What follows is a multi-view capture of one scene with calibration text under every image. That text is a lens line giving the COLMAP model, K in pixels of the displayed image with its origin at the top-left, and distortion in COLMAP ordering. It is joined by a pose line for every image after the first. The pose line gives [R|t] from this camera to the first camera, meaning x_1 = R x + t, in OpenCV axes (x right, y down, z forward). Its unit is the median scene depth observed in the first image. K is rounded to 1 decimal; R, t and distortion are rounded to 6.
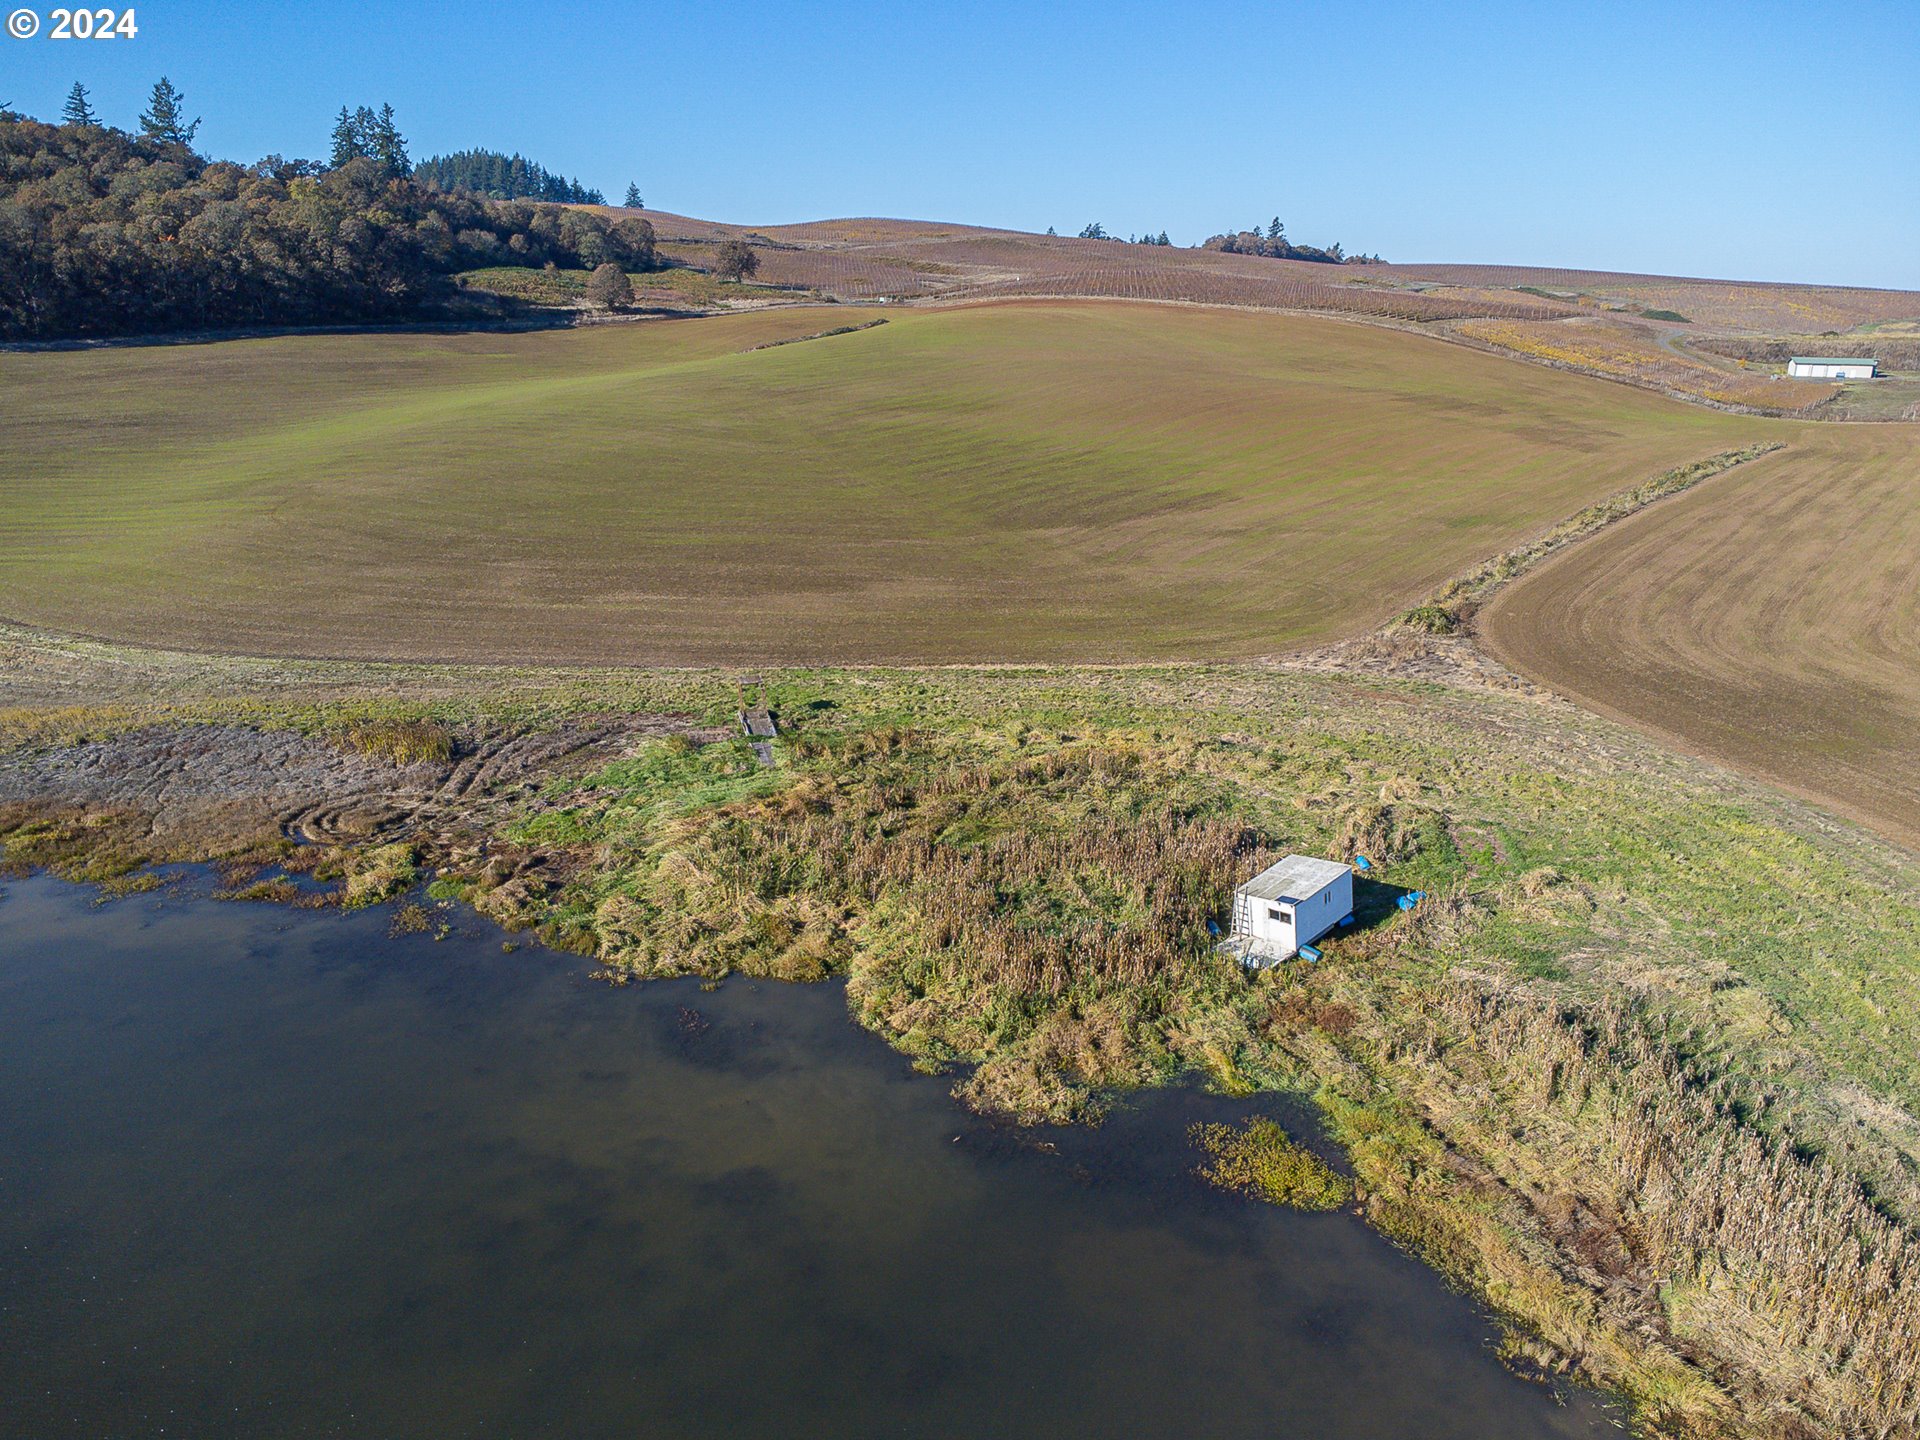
lens RADIAL K [[1419.9, 0, 960.0], [0, 1419.9, 720.0], [0, 0, 1]] dist [0.005067, -0.004247]
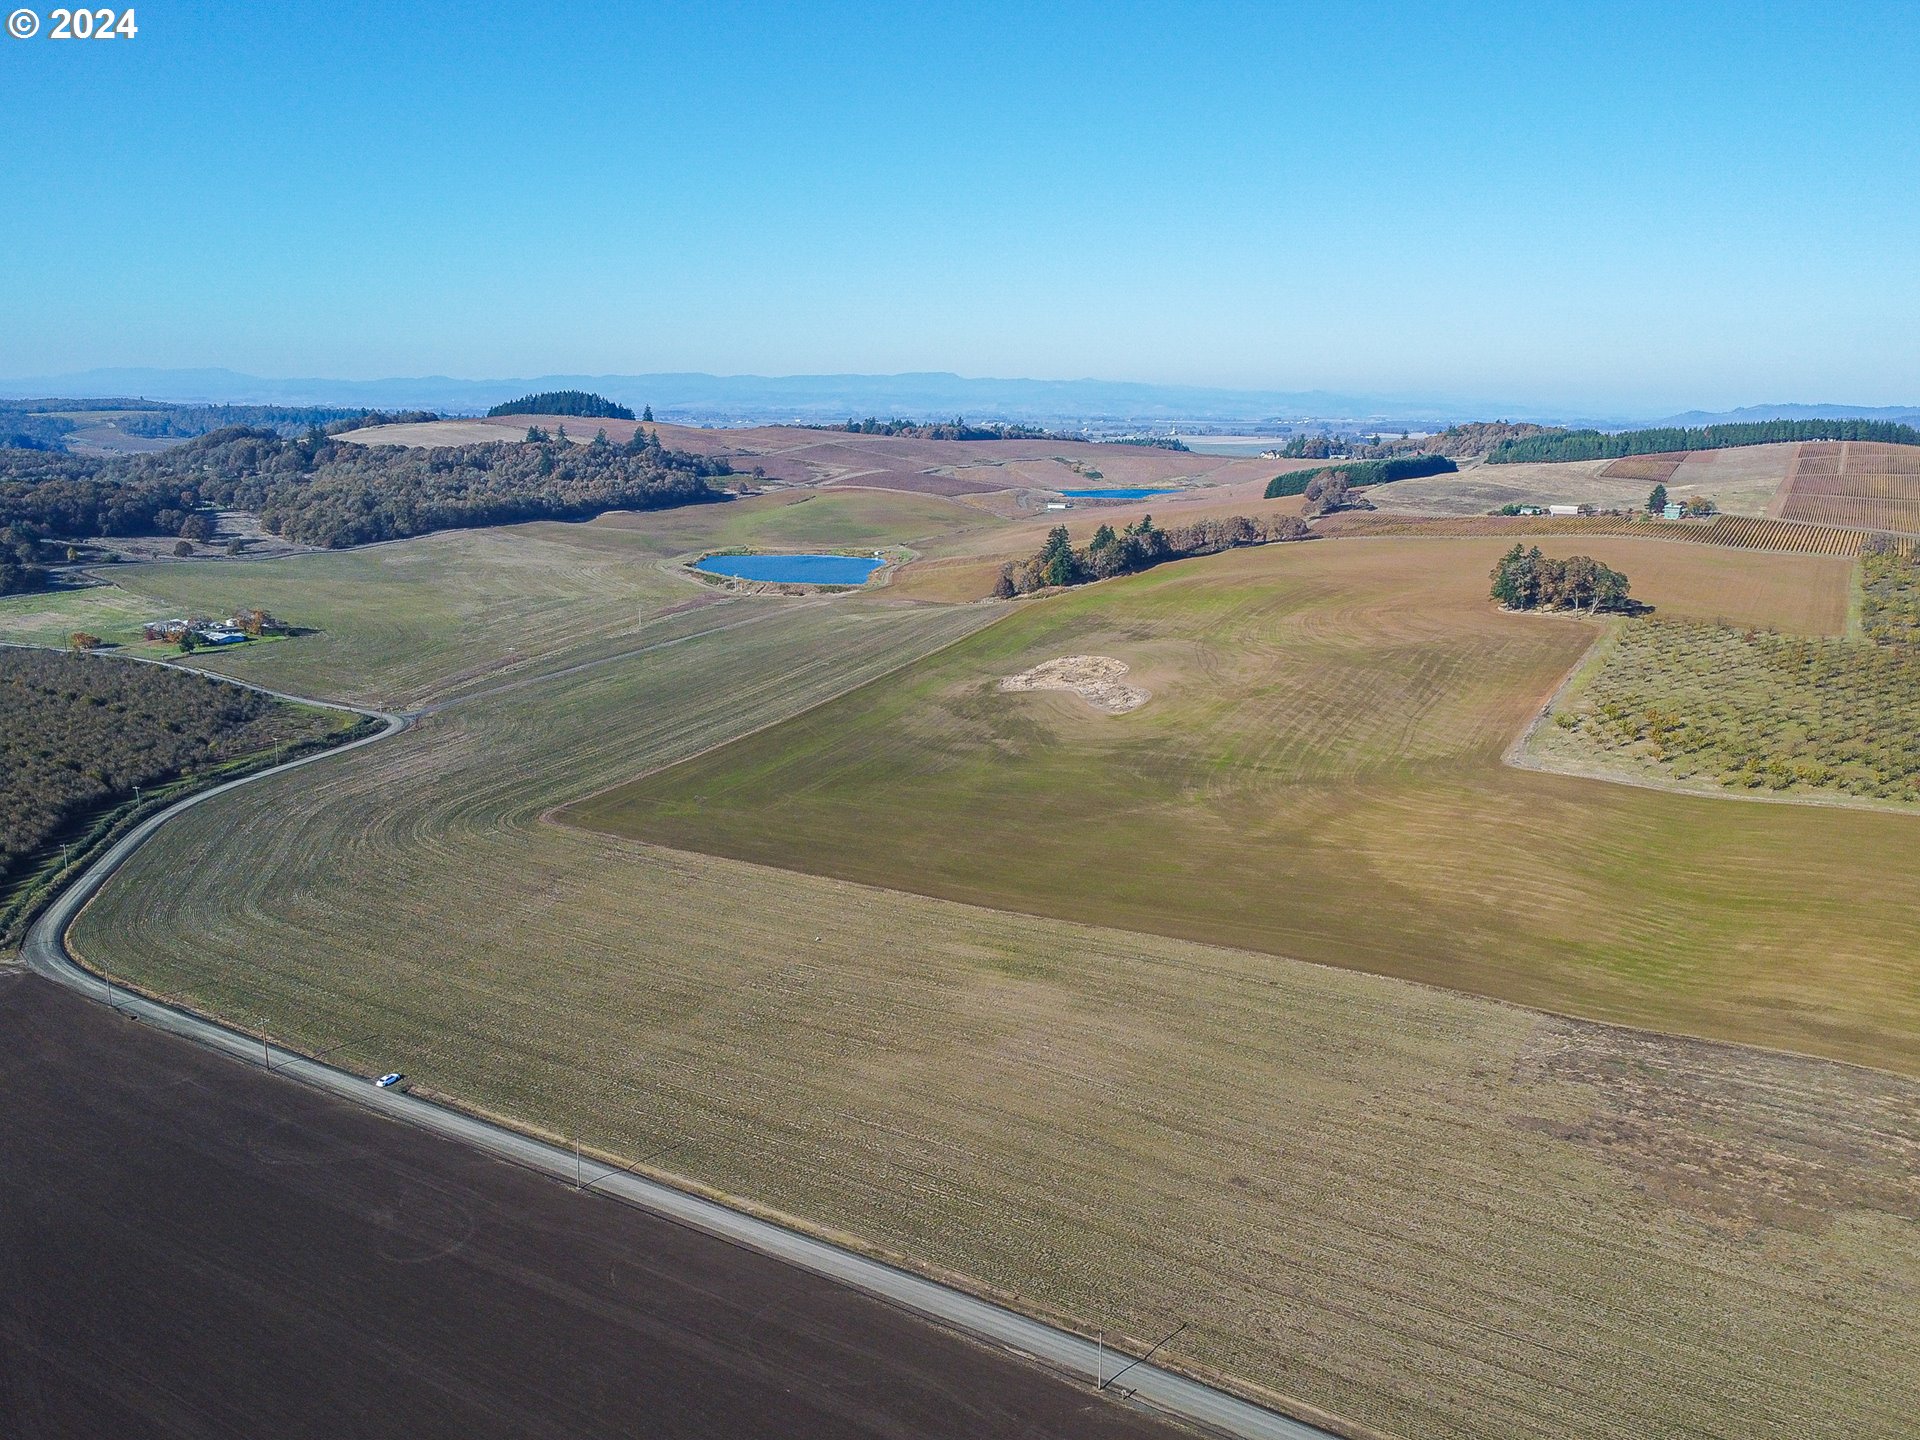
lens RADIAL K [[1419.9, 0, 960.0], [0, 1419.9, 720.0], [0, 0, 1]] dist [0.005067, -0.004247]
pose [[0.989951, -0.033059, 0.137495, -0.224657], [0.041014, 0.997620, -0.055430, 0.580171], [-0.135336, 0.060512, 0.988950, -2.959972]]
